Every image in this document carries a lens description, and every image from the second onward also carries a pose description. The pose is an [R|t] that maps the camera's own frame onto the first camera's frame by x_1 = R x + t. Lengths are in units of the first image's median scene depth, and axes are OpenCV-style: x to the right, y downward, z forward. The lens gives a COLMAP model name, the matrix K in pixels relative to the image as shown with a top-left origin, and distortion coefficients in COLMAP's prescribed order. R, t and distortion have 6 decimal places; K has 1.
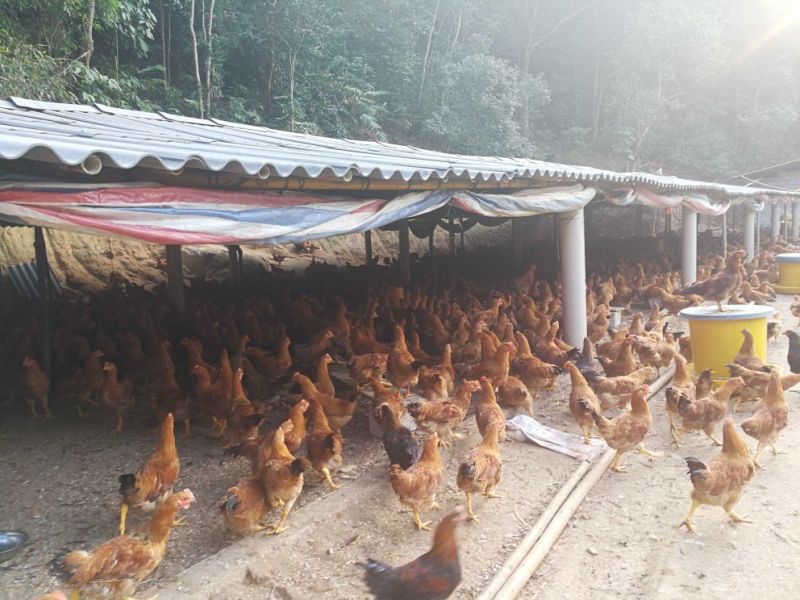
lens RADIAL K [[641.3, 0, 400.0], [0, 641.3, 300.0], [0, 0, 1]] dist [0.008362, -0.002868]
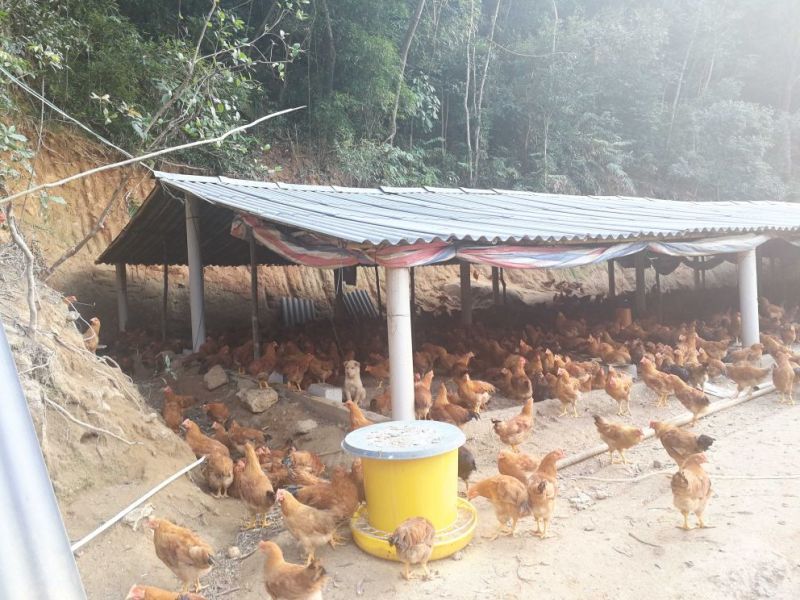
lens RADIAL K [[649.2, 0, 417.4], [0, 649.2, 297.6], [0, 0, 1]] dist [0.011159, -0.000479]
pose [[0.939938, 0.013115, -0.341094, 0.016577], [-0.035538, 0.997591, -0.059571, 0.019131], [0.339491, 0.068115, 0.938140, -0.150359]]
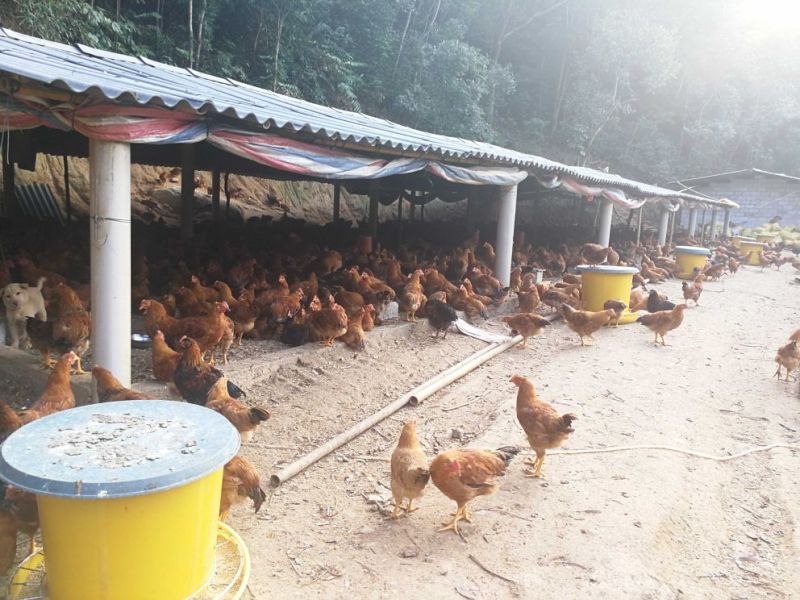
lens RADIAL K [[641.3, 0, 400.0], [0, 641.3, 300.0], [0, 0, 1]] dist [0.008362, -0.002868]
pose [[0.991721, 0.098788, 0.082034, -0.012965], [-0.102232, 0.994000, 0.038887, 0.017863], [-0.077700, -0.046951, 0.995871, -0.087635]]
